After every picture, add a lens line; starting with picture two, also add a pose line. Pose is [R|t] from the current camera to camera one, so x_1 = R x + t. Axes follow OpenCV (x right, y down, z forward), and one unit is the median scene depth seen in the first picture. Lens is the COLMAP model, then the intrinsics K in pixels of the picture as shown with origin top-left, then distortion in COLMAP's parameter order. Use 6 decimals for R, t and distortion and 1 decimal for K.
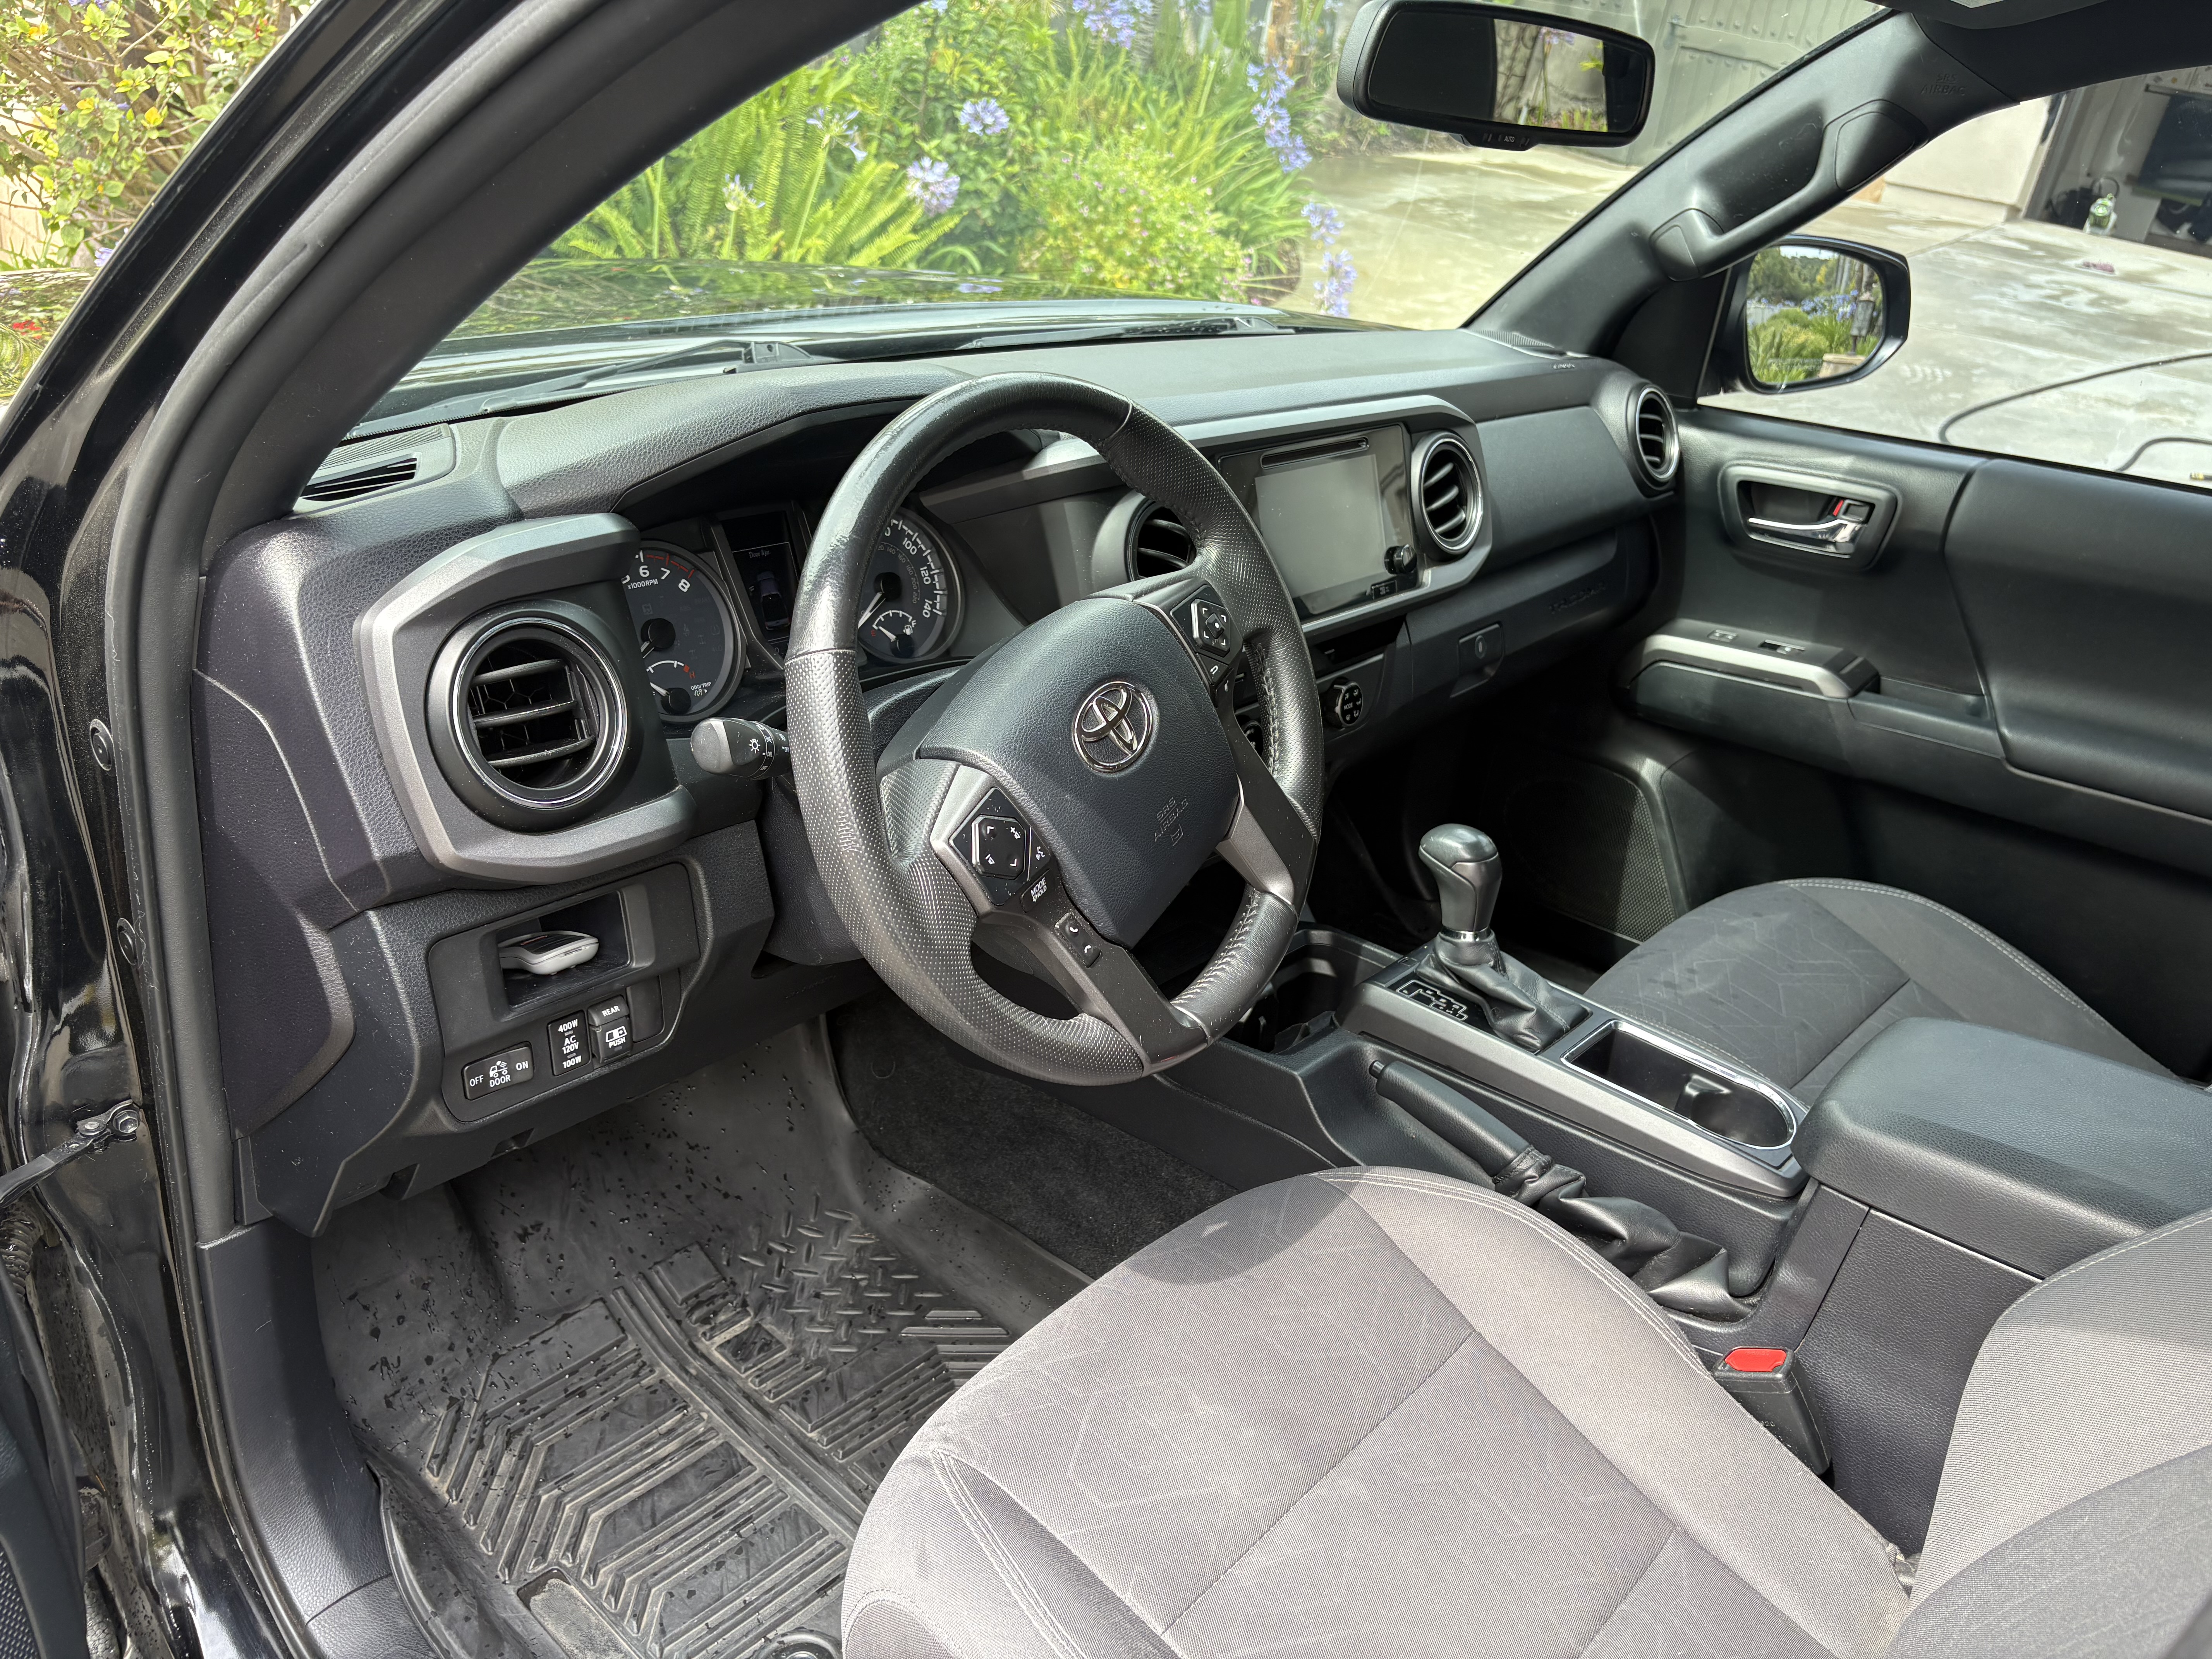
lens RADIAL K [[1691.2, 0, 1106.0], [0, 1691.2, 829.5], [0, 0, 1]] dist [-0.001569, 0.002536]
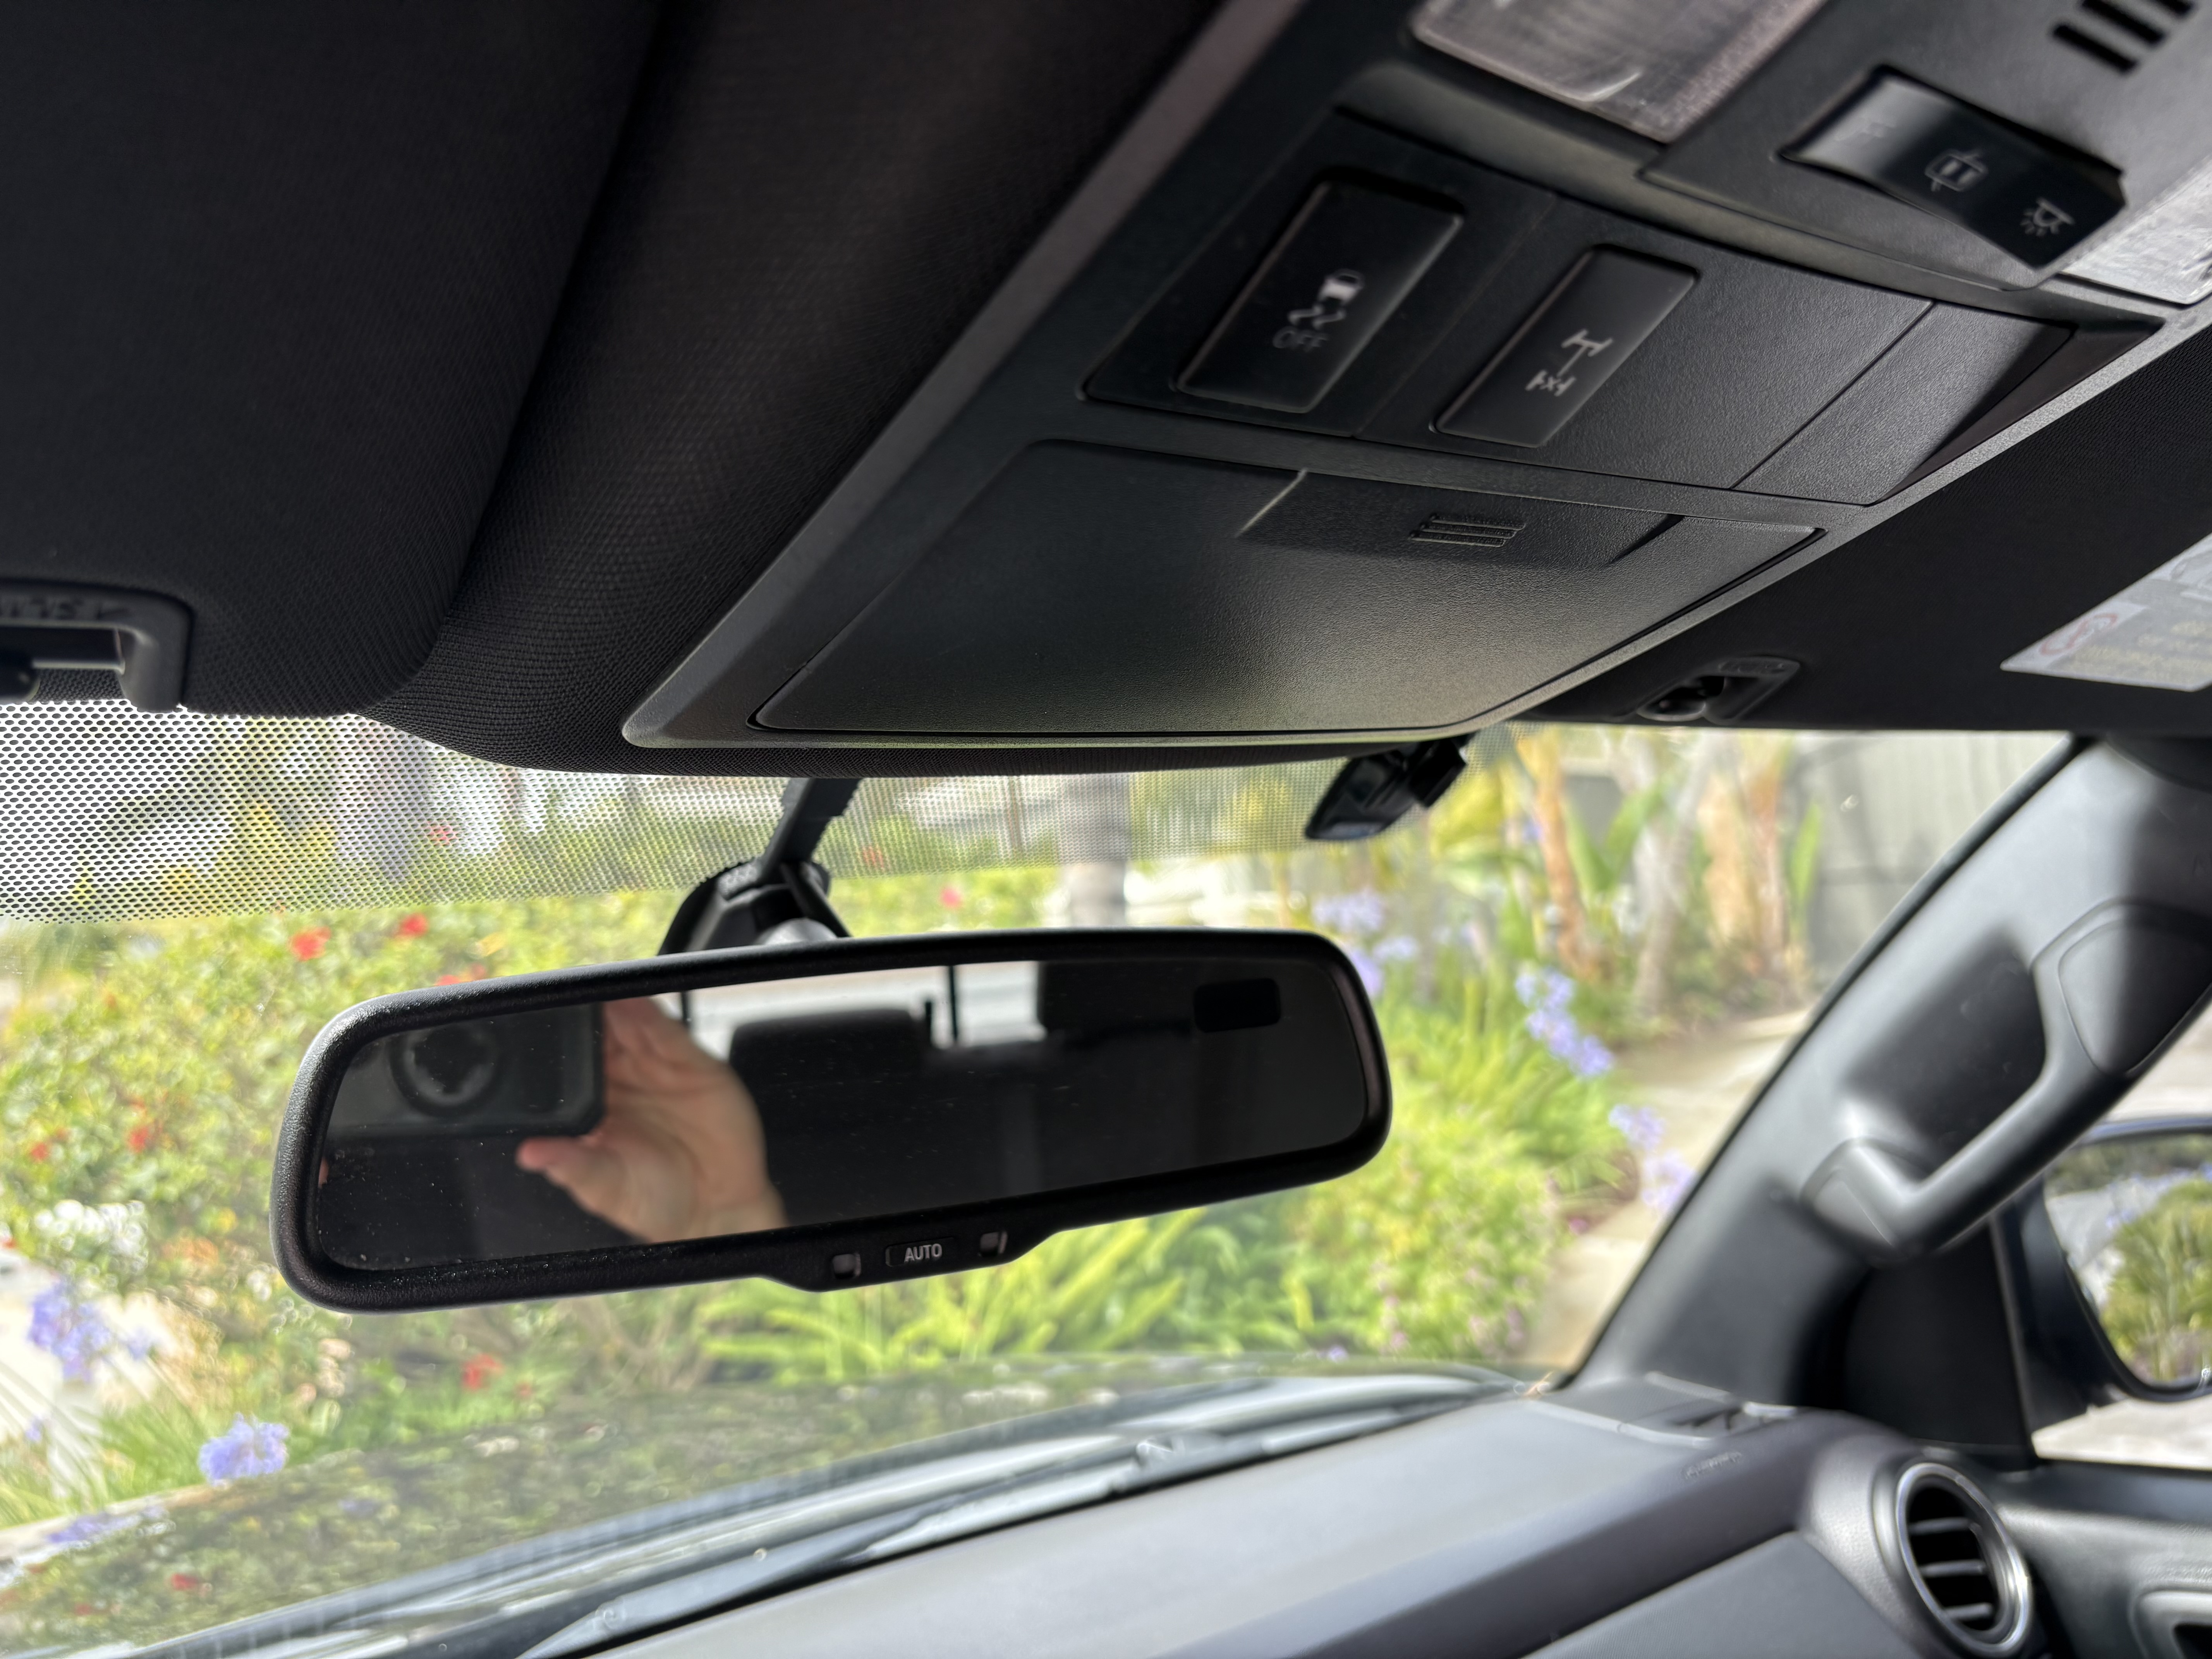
lens RADIAL K [[1691.2, 0, 1106.0], [0, 1691.2, 829.5], [0, 0, 1]] dist [-0.001569, 0.002536]
pose [[0.961320, -0.214010, -0.173388, 0.062118], [0.093136, 0.845000, -0.526594, -0.050848], [0.259209, 0.490076, 0.832247, 0.117616]]
